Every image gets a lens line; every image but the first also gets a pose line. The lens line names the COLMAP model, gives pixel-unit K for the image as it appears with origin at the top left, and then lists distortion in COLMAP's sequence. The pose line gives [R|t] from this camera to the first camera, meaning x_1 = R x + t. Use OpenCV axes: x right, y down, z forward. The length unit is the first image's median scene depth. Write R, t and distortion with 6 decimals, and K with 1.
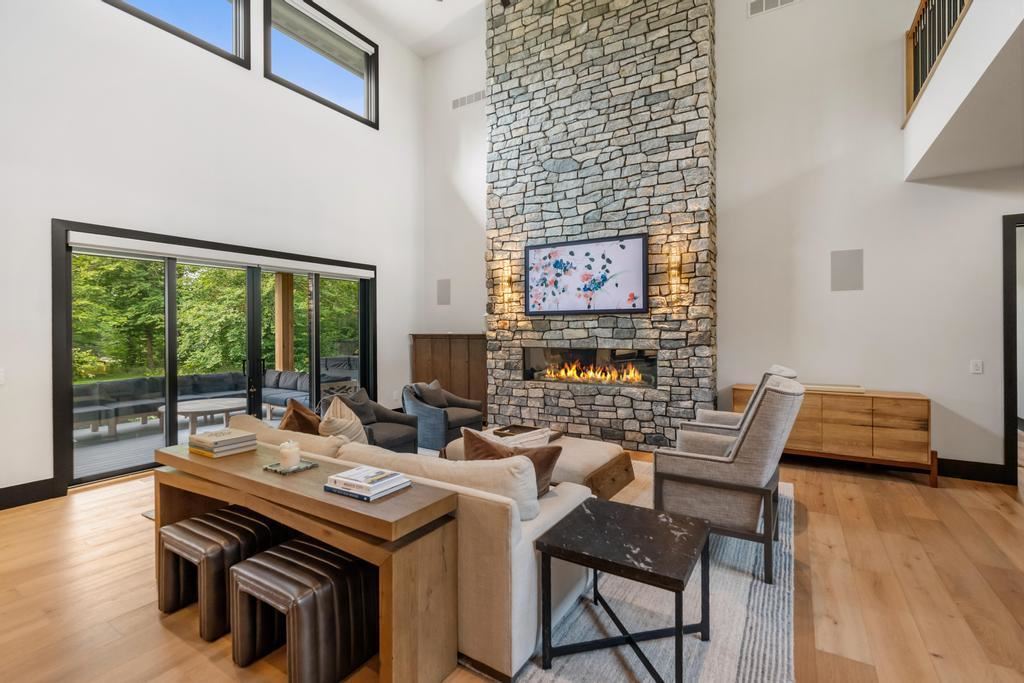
lens RADIAL K [[464.1, 0, 504.7], [0, 464.1, 328.1], [0, 0, 1]] dist [-0.001927, -0.000268]
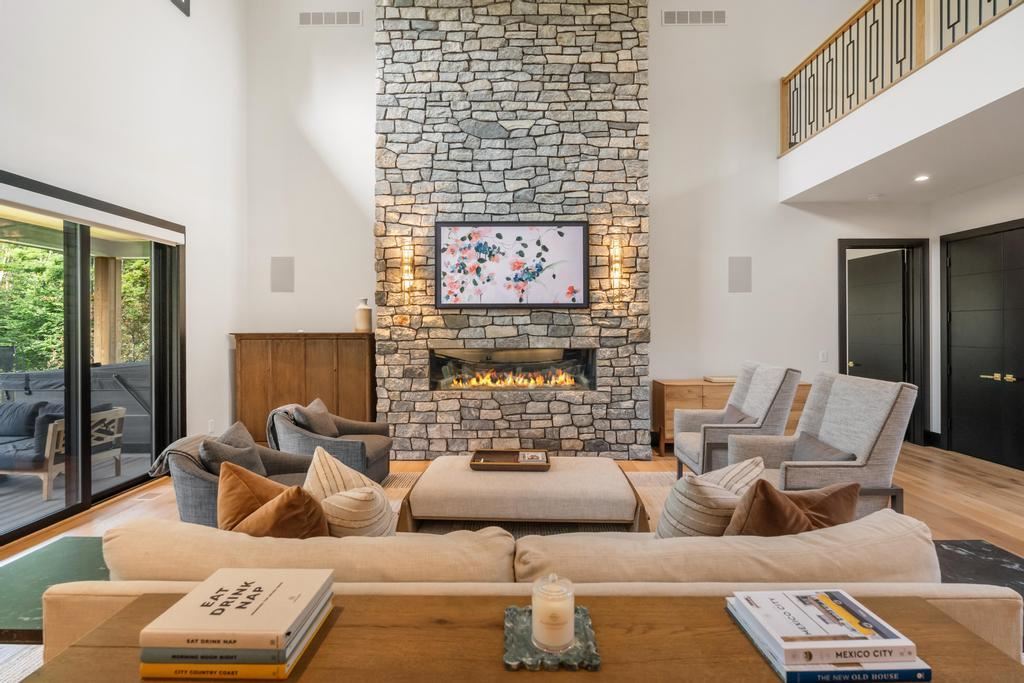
lens RADIAL K [[474.7, 0, 512.0], [0, 474.7, 326.0], [0, 0, 1]] dist [-0.007366, 0.000372]
pose [[0.851686, 0.002467, 0.524047, -0.291542], [-0.001647, 0.999997, -0.002032, 0.004008], [-0.524050, 0.000867, 0.851687, 0.259564]]
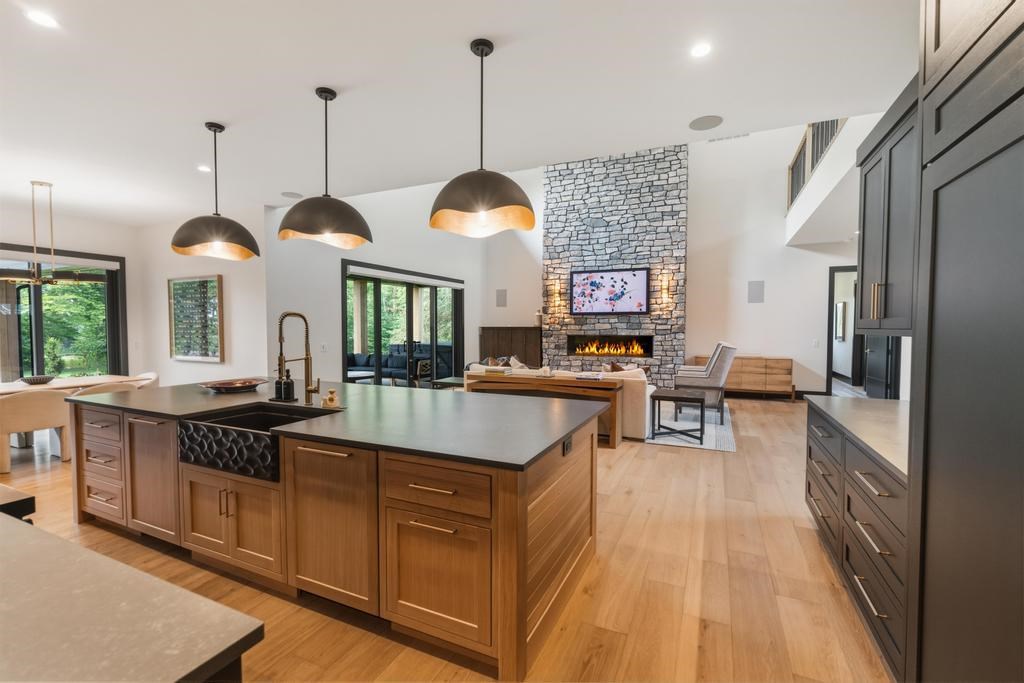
lens RADIAL K [[440.3, 0, 512.0], [0, 440.3, 341.5], [0, 0, 1]] dist [0.002260, 0.000012]
pose [[0.991893, 0.001228, 0.127072, -0.376745], [-0.005804, 0.999348, 0.035643, 0.012330], [-0.126946, -0.036092, 0.991253, -0.524274]]
